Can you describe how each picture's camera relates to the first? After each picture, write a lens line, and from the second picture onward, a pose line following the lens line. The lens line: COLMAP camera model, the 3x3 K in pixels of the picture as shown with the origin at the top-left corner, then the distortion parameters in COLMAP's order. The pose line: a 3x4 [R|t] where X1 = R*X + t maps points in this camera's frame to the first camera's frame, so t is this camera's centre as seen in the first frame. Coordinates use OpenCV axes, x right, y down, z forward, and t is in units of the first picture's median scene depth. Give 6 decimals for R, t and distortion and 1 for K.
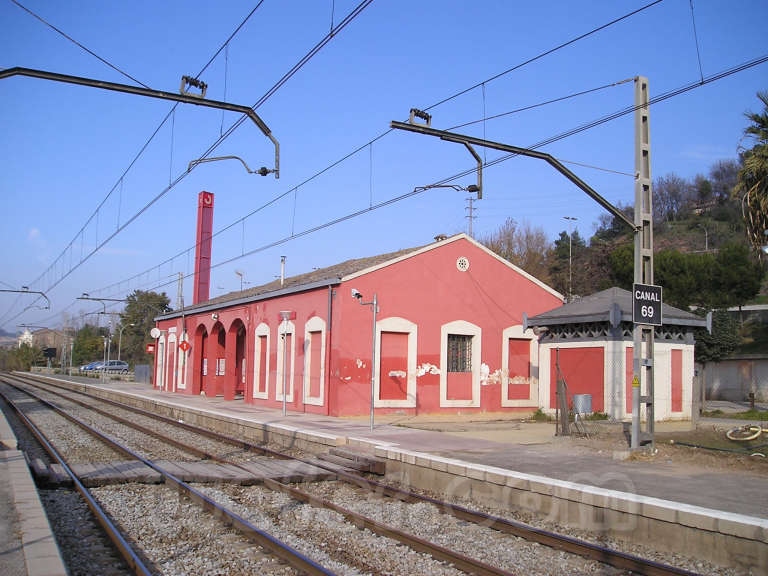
lens RADIAL K [[783.6, 0, 395.0], [0, 783.6, 292.8], [0, 0, 1]] dist [-0.133808, 0.078644]
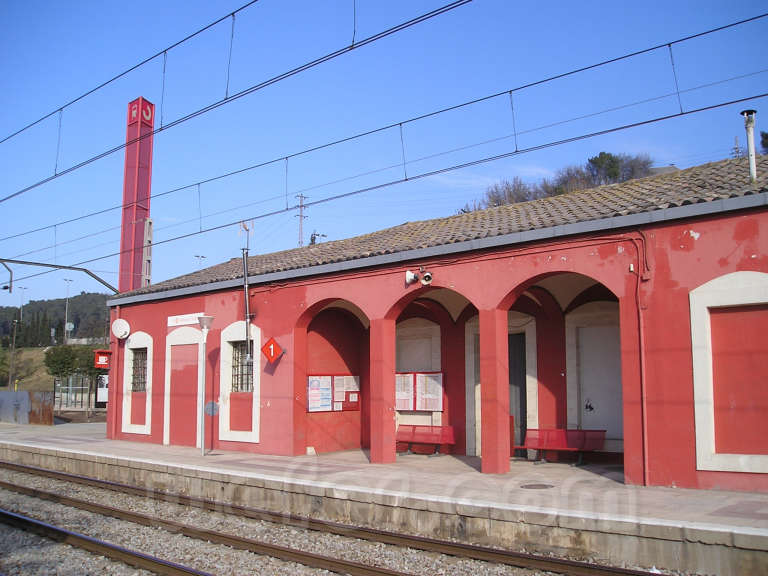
lens RADIAL K [[783.6, 0, 395.0], [0, 783.6, 292.8], [0, 0, 1]] dist [-0.133808, 0.078644]
pose [[0.951109, 0.012429, 0.308605, -0.528439], [-0.005891, 0.999738, -0.022109, 0.068984], [-0.308799, 0.019210, 0.950933, 0.828750]]
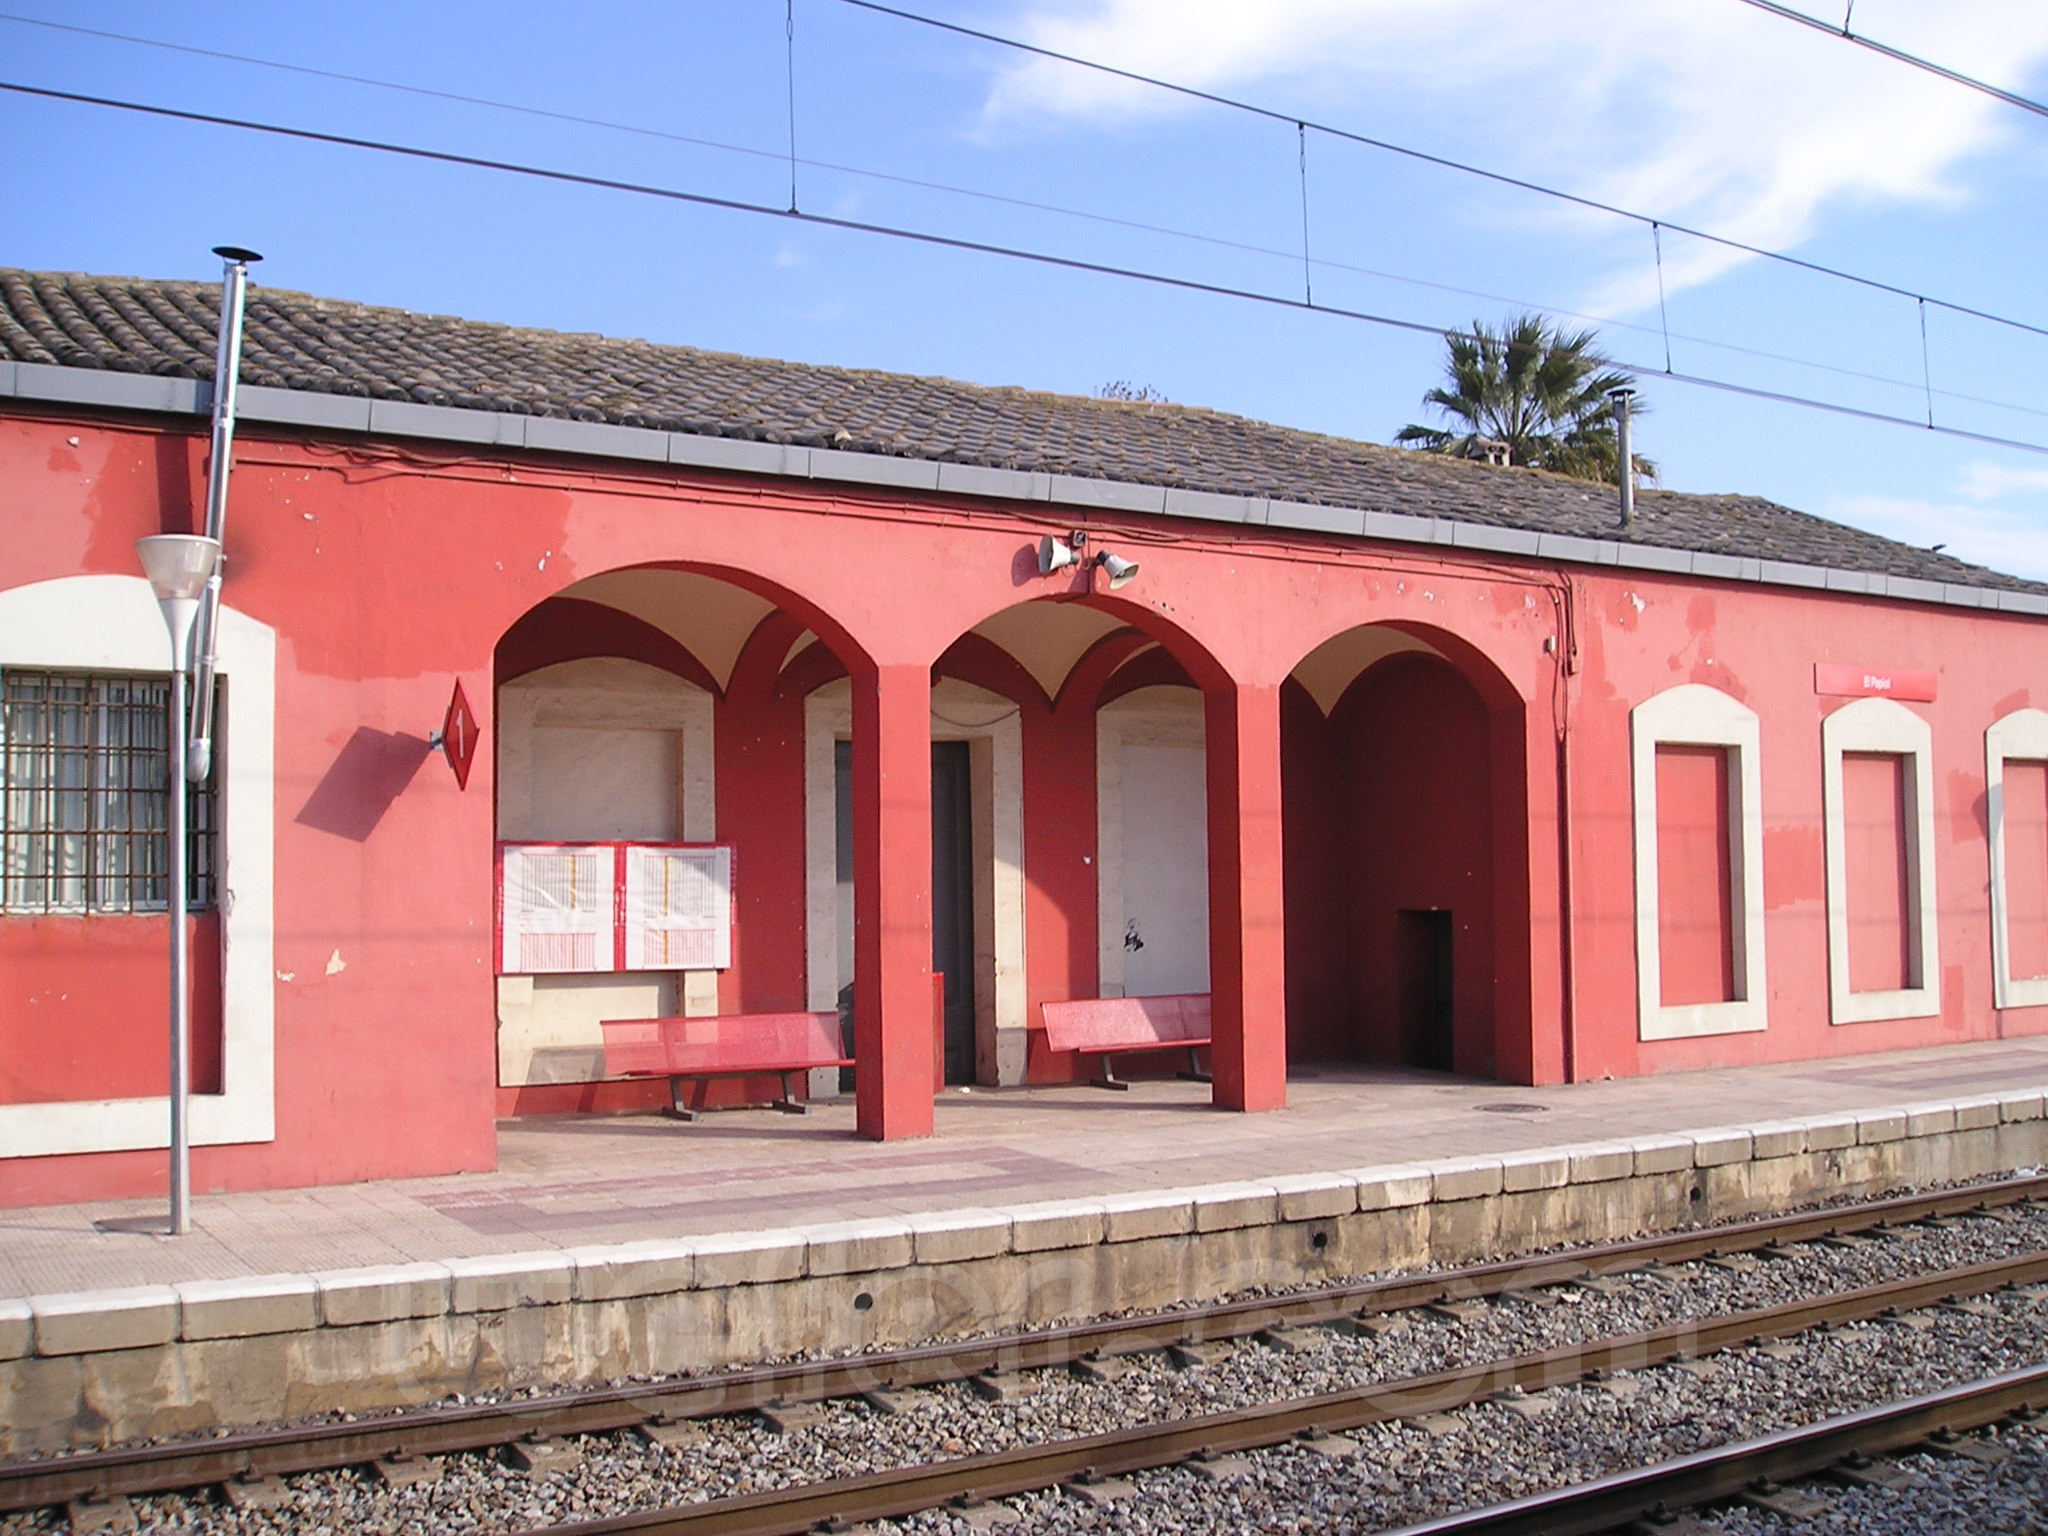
lens RADIAL K [[2063.6, 0, 1024.0], [0, 2063.6, 768.0], [0, 0, 1]] dist [-0.122850, 0.031410]
pose [[-0.047765, 0.042473, 0.997955, -0.857178], [-0.086554, 0.995162, -0.046497, 0.123104], [-0.995101, -0.088598, -0.043858, 1.432290]]
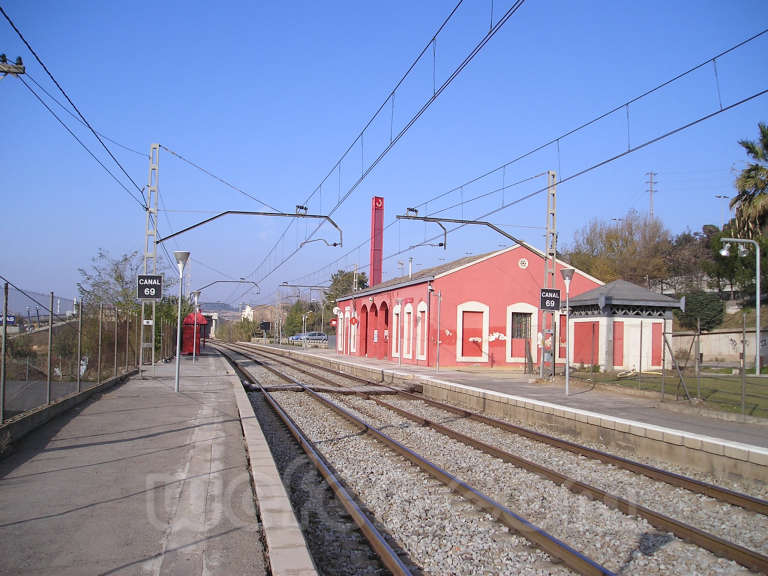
lens RADIAL K [[783.6, 0, 395.0], [0, 783.6, 292.8], [0, 0, 1]] dist [-0.133808, 0.078644]
pose [[0.965111, -0.012722, -0.261531, 0.243287], [0.022325, 0.999180, 0.033779, -0.038149], [0.260886, -0.038439, 0.964604, -0.466709]]
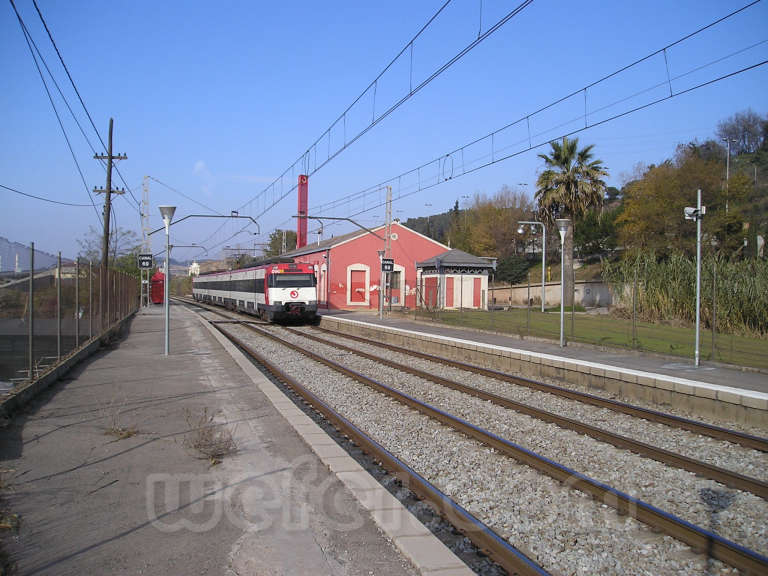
lens RADIAL K [[773.9, 0, 384.0], [0, 773.9, 288.0], [0, 0, 1]] dist [-0.122850, 0.031410]
pose [[0.978326, -0.008091, -0.206914, 0.499850], [0.027309, 0.995550, 0.090194, -0.089981], [0.205263, -0.093890, 0.974193, -1.039176]]
